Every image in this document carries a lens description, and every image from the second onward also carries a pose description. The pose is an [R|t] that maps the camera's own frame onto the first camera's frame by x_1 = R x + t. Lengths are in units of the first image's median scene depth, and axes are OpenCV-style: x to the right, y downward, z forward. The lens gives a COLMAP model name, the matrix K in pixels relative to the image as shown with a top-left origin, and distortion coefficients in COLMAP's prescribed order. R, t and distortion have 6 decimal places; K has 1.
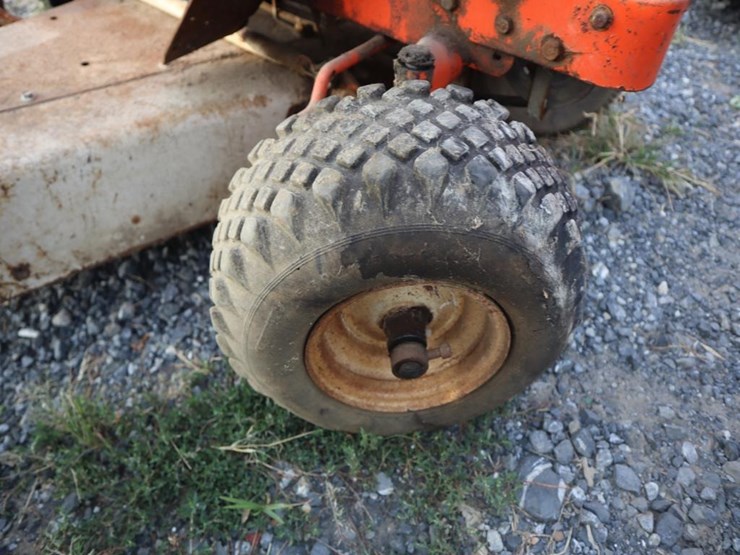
lens RADIAL K [[580.5, 0, 366.7], [0, 580.5, 249.0], [0, 0, 1]] dist [-0.143122, 0.109384]
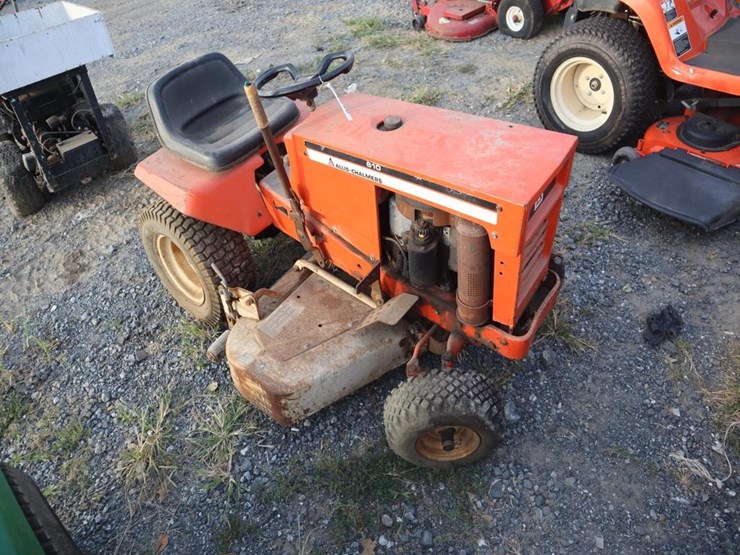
lens RADIAL K [[580.5, 0, 366.7], [0, 580.5, 249.0], [0, 0, 1]] dist [-0.143122, 0.109384]
pose [[0.995810, -0.031791, -0.085746, -0.063171], [0.026852, 0.997946, -0.058158, -0.630661], [0.087419, 0.055612, 0.994618, -1.965248]]
